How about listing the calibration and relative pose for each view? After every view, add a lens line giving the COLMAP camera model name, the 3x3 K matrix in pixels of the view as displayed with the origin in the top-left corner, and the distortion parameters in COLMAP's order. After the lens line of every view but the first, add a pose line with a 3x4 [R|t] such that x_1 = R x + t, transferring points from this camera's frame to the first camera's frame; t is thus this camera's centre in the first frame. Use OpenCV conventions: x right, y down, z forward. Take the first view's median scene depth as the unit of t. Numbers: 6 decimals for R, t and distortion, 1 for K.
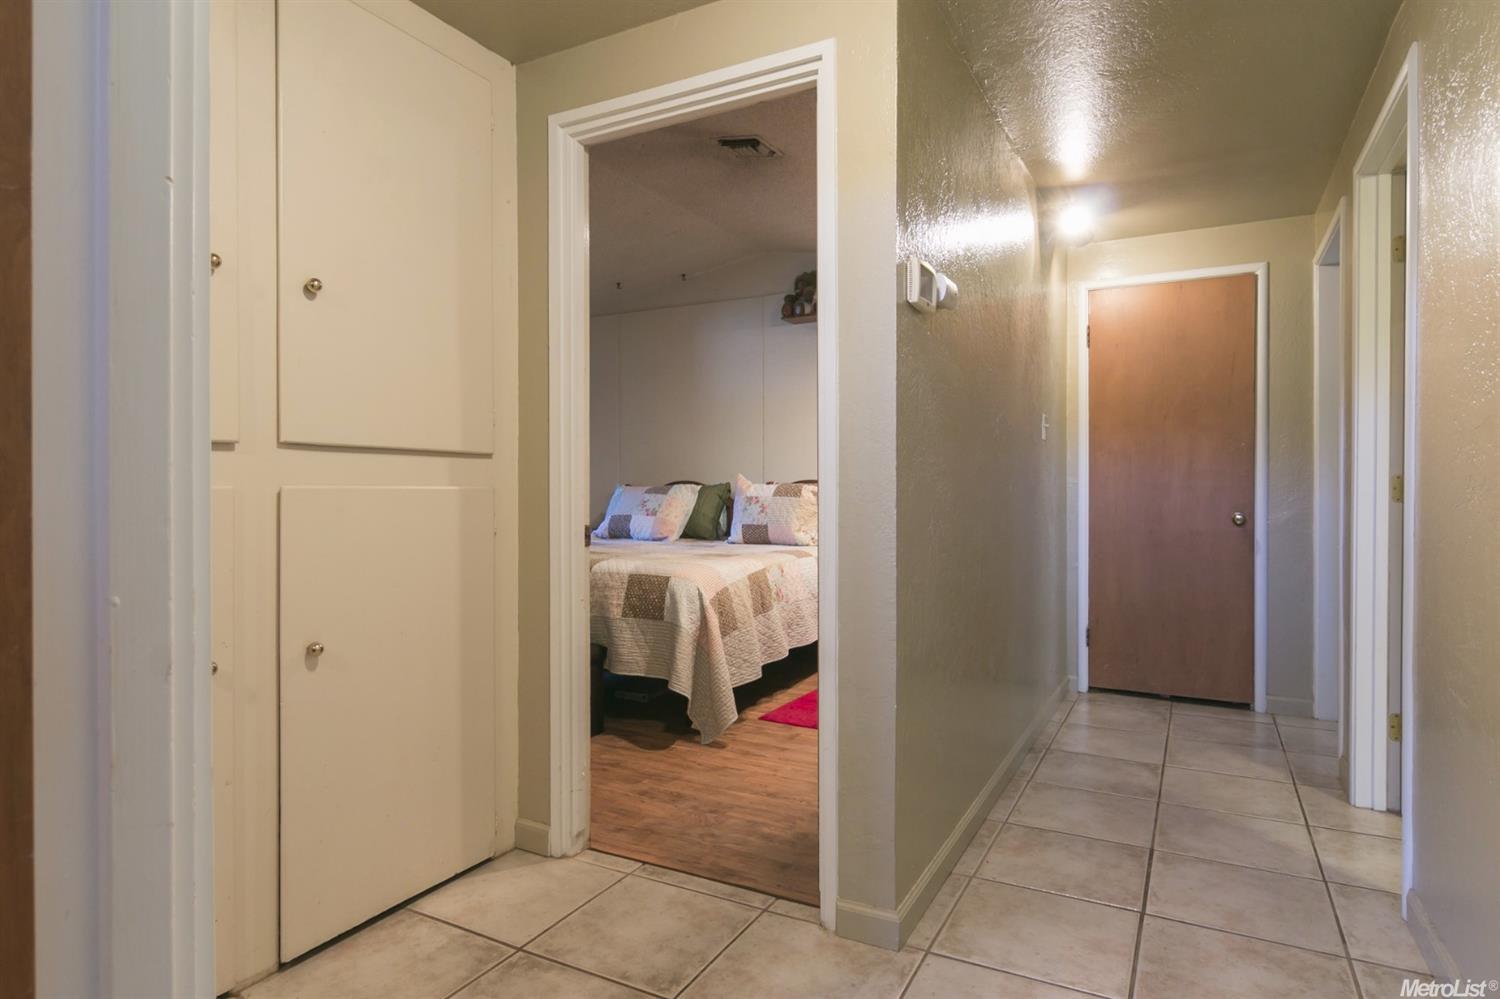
lens RADIAL K [[822.0, 0, 795.2], [0, 822.0, 497.4], [0, 0, 1]] dist [0.000326, 0.000518]
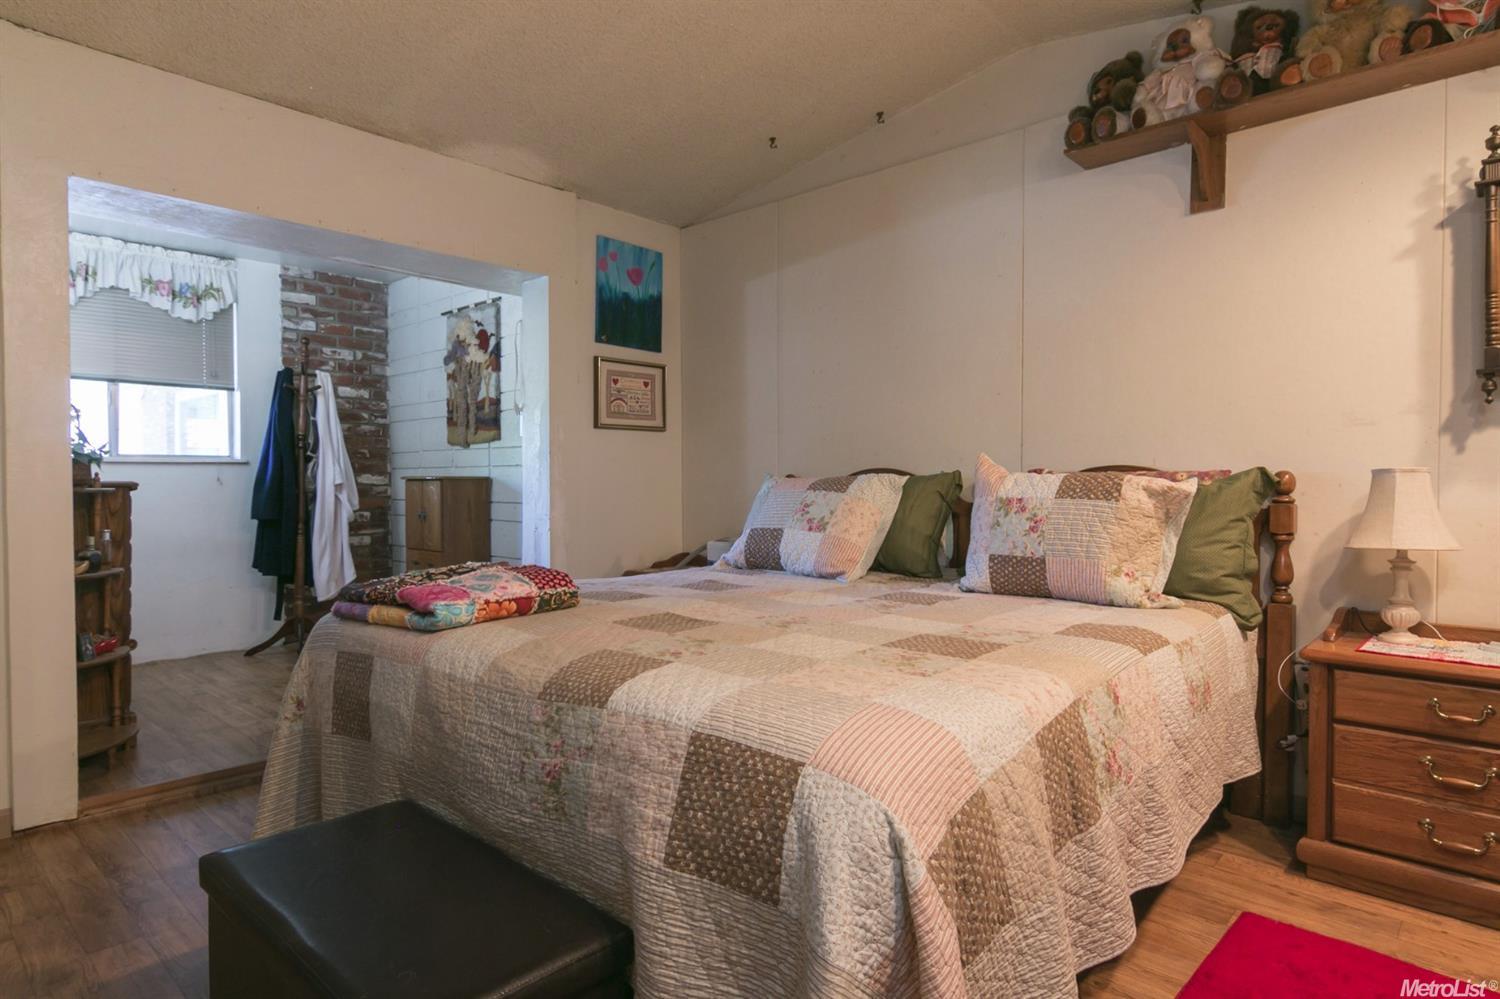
lens RADIAL K [[822.0, 0, 795.2], [0, 822.0, 497.4], [0, 0, 1]] dist [0.000326, 0.000518]
pose [[0.967751, 0.005093, -0.251857, -0.052839], [-0.002467, 0.999939, 0.010740, -0.006517], [0.251896, -0.009772, 0.967705, 0.486101]]
